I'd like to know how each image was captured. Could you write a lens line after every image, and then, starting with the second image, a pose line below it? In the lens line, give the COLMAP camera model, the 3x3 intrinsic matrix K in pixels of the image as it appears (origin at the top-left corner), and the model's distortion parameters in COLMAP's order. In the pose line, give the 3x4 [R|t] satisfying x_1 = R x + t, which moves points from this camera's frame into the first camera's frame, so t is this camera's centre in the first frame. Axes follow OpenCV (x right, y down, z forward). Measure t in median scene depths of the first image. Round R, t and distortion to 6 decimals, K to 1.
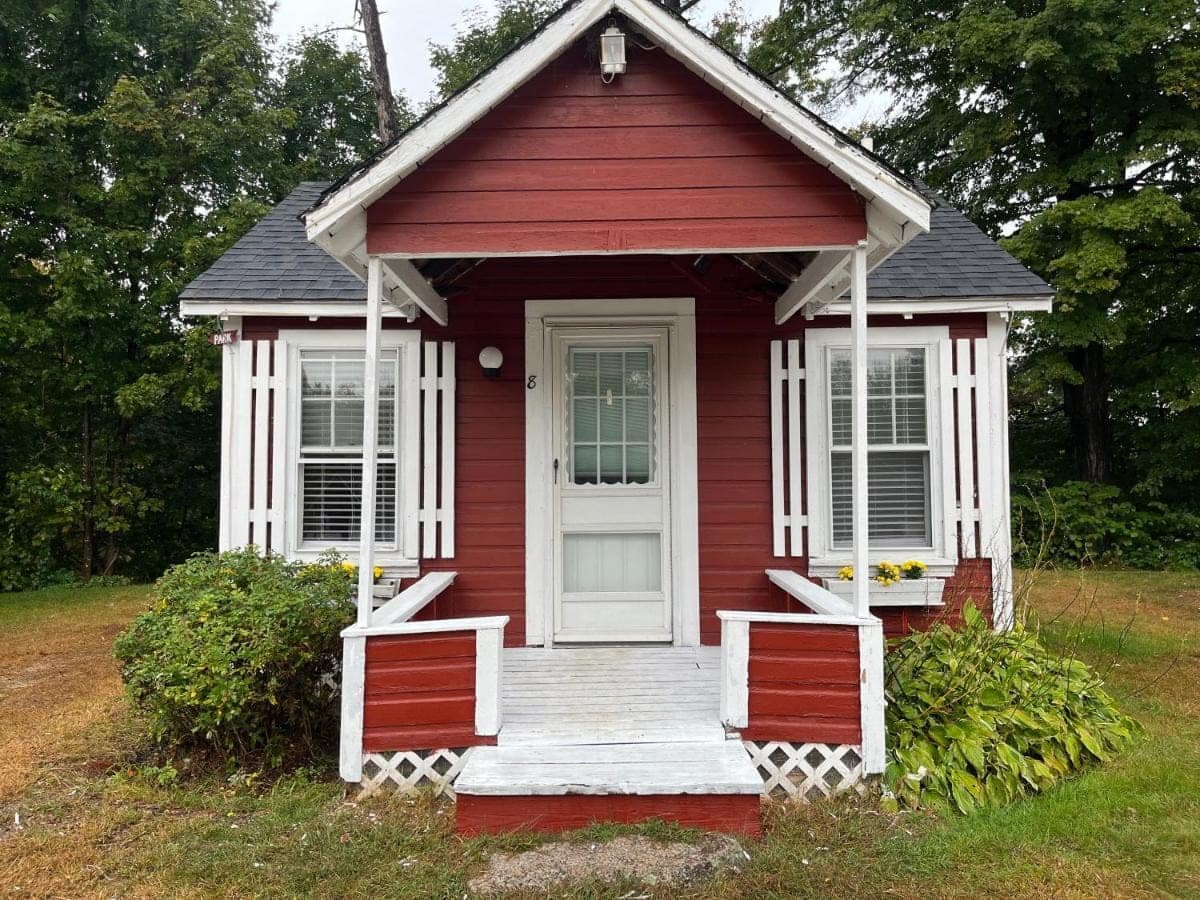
lens RADIAL K [[919.8, 0, 596.0], [0, 919.8, 447.2], [0, 0, 1]] dist [0.063800, -0.051537]
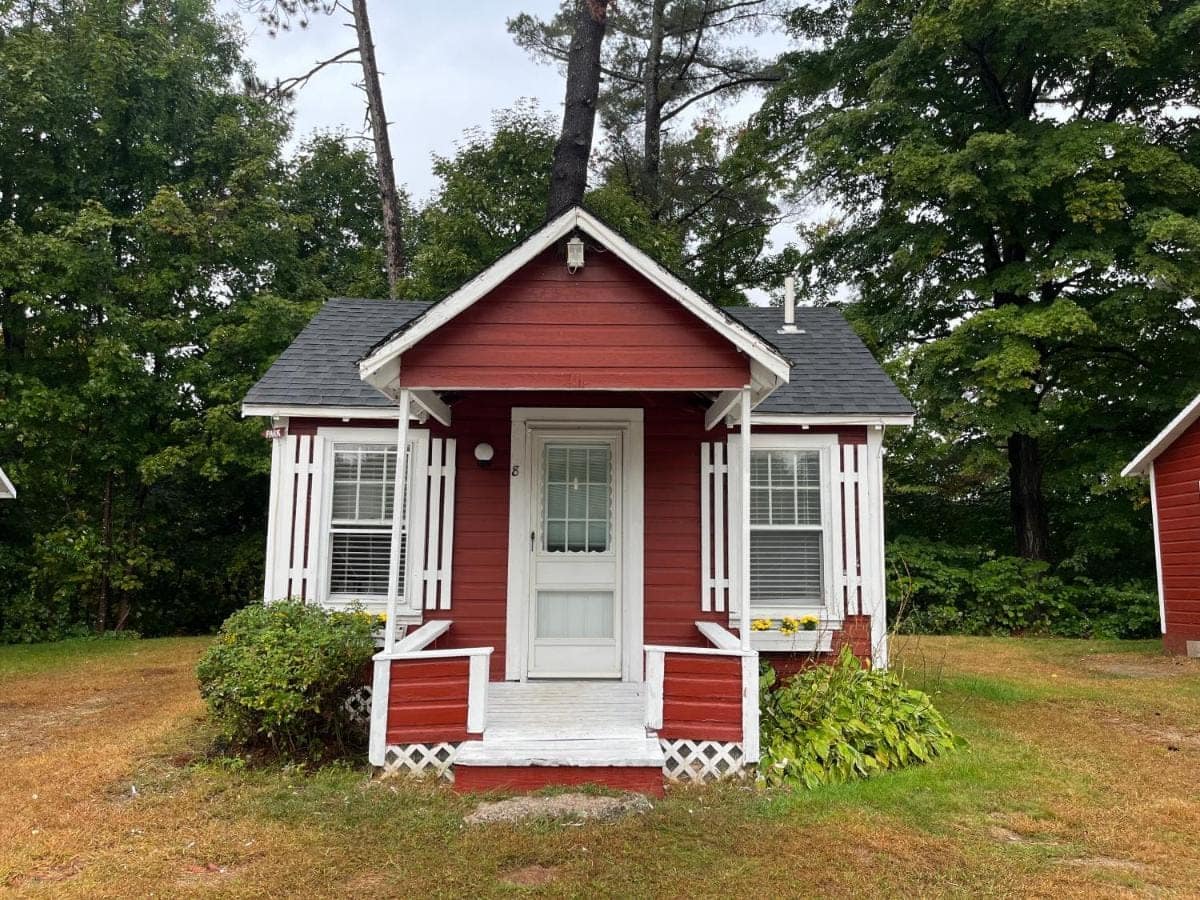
lens RADIAL K [[919.8, 0, 603.5], [0, 919.8, 453.5], [0, 0, 1]] dist [0.063800, -0.051537]
pose [[0.999579, 0.018127, 0.022654, 0.023594], [-0.016595, 0.997676, -0.066079, -0.012982], [-0.023800, 0.065675, 0.997557, -0.283354]]
